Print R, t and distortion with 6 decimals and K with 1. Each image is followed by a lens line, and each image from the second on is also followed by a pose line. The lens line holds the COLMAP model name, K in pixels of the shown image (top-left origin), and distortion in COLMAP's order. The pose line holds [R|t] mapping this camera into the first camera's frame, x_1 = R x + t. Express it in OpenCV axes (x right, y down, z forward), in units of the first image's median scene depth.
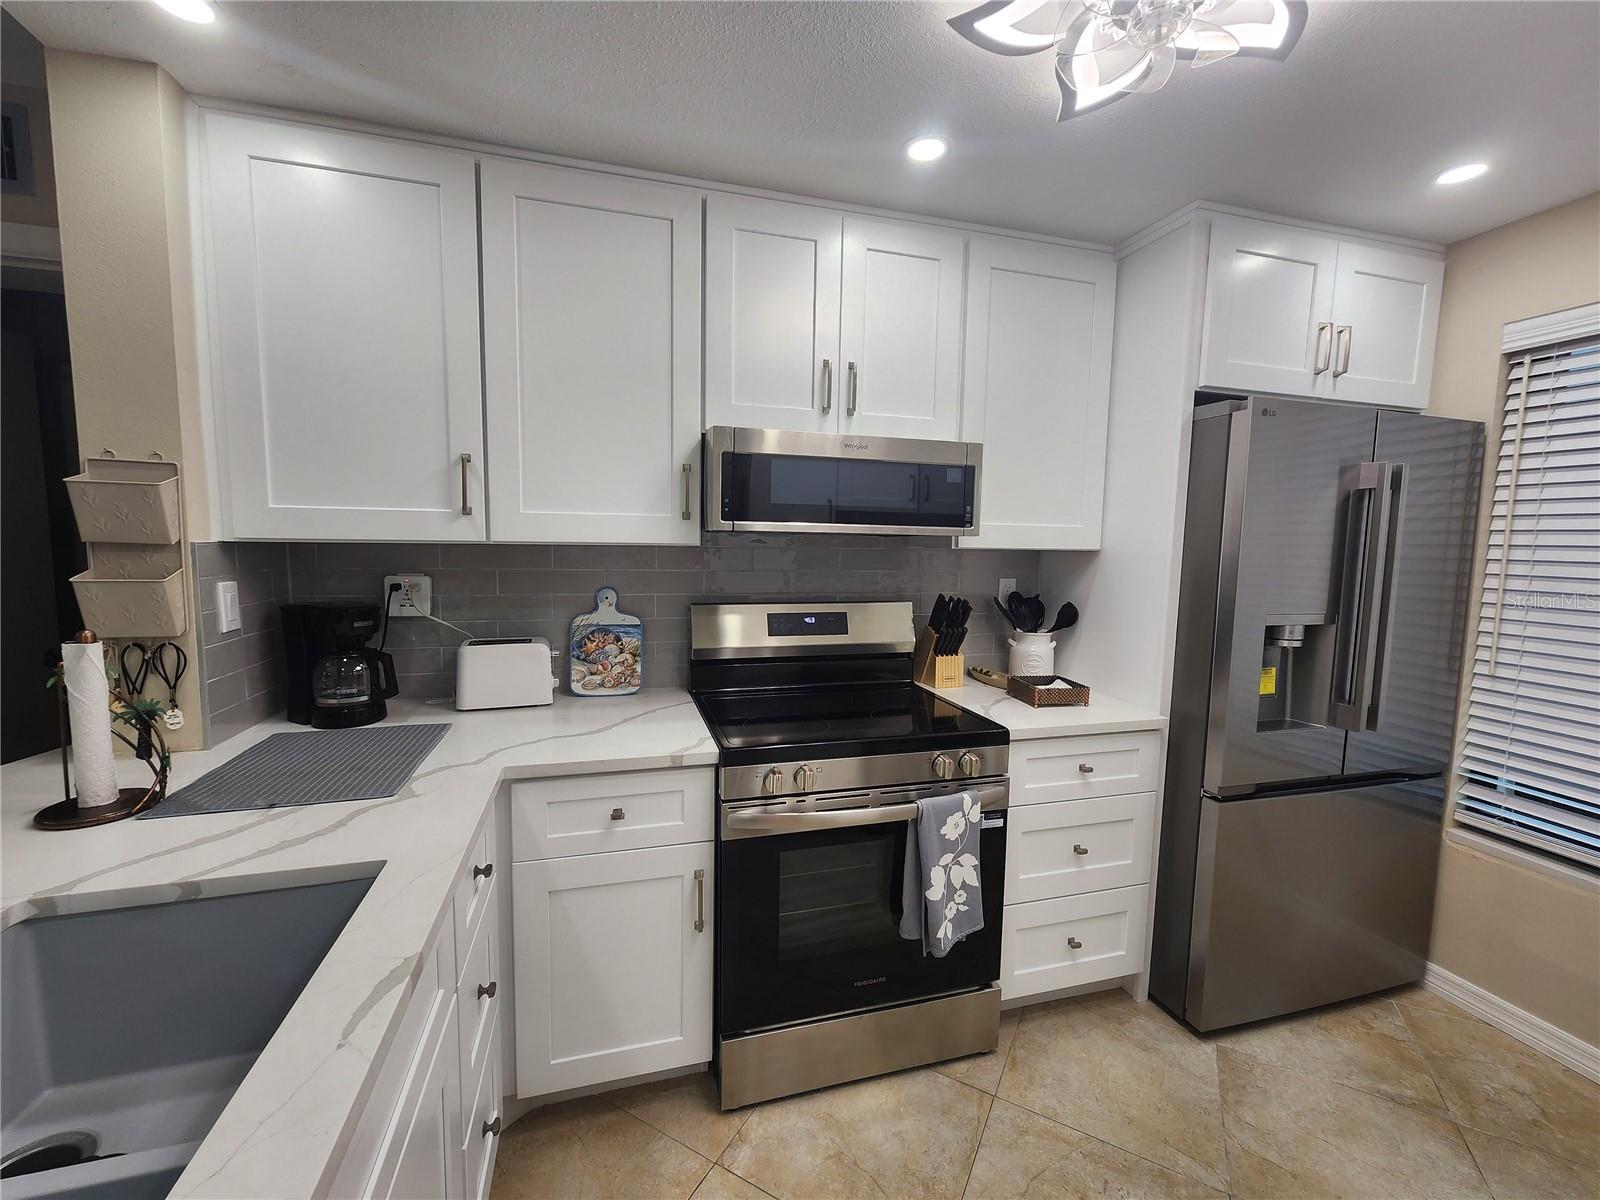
lens RADIAL K [[648.8, 0, 800.0], [0, 648.8, 600.0], [0, 0, 1]] dist [-0.000872, -0.000116]
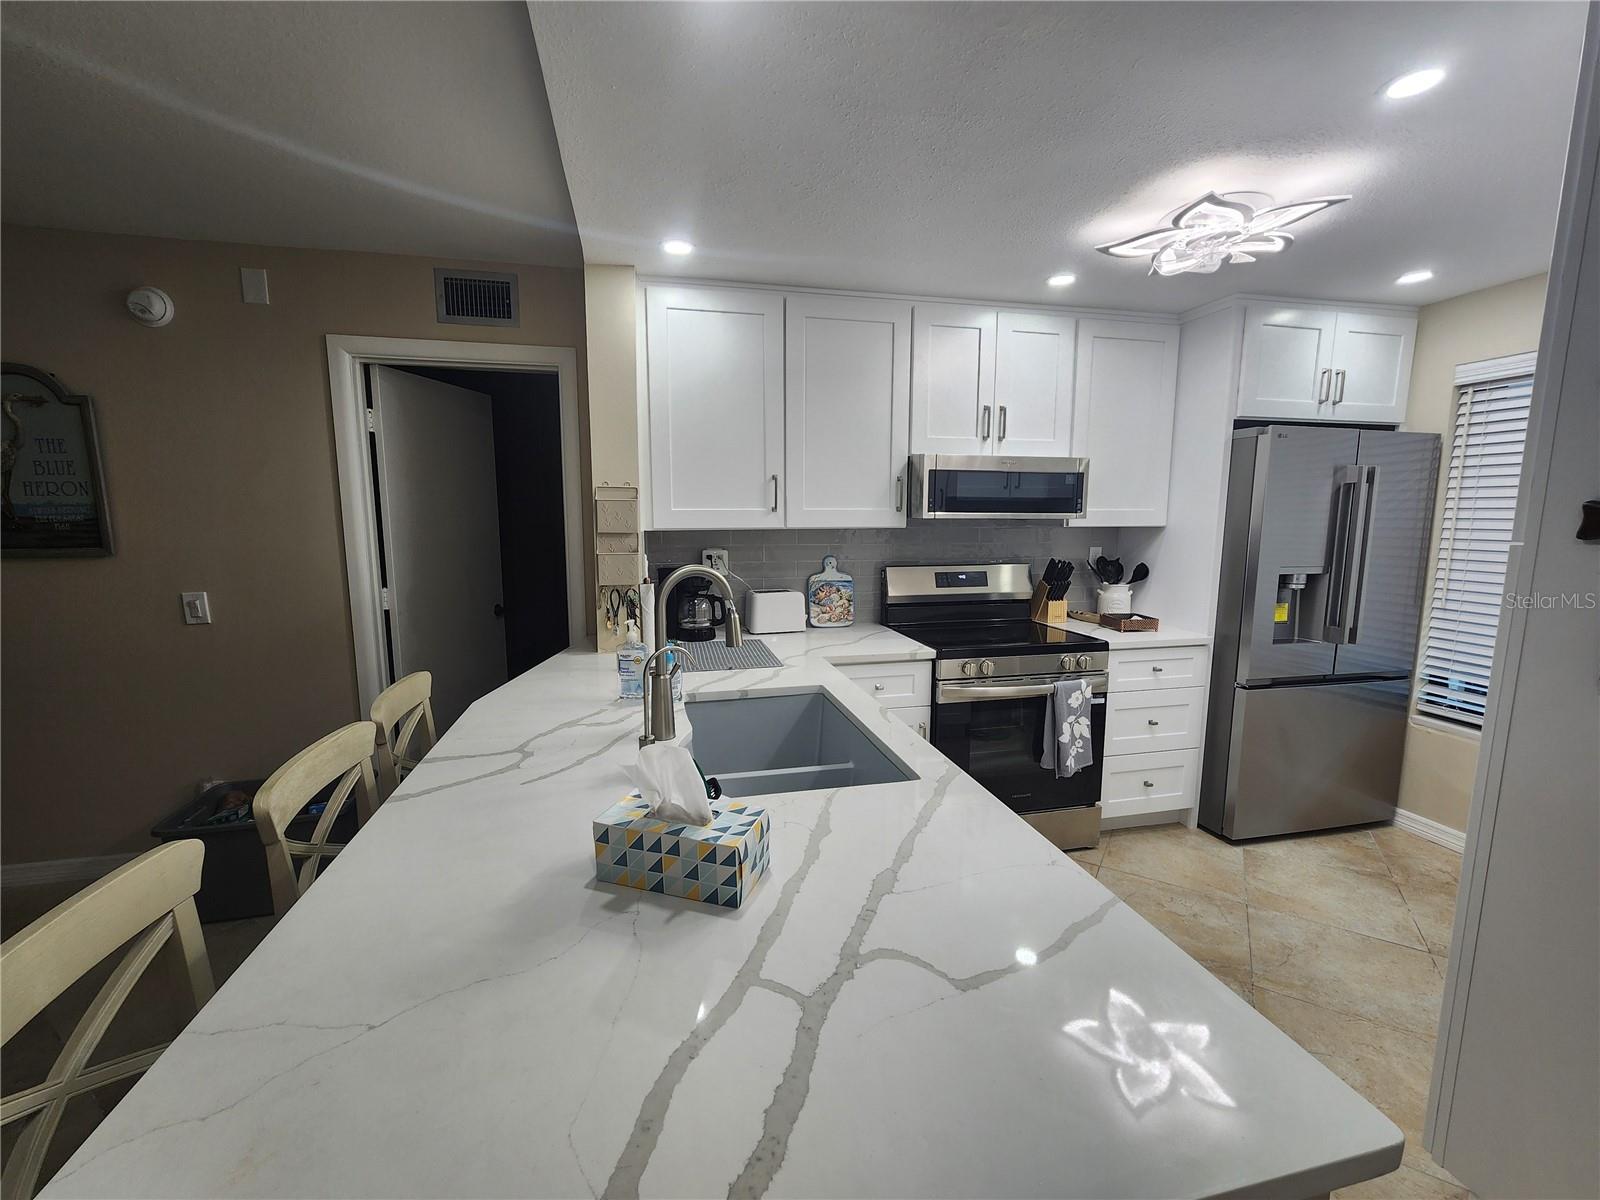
lens RADIAL K [[648.8, 0, 800.0], [0, 648.8, 600.0], [0, 0, 1]] dist [-0.000872, -0.000116]
pose [[0.998429, -0.009937, -0.055137, -0.306922], [0.011969, 0.999257, 0.036643, 0.028407], [0.054732, -0.037246, 0.997806, -0.552770]]
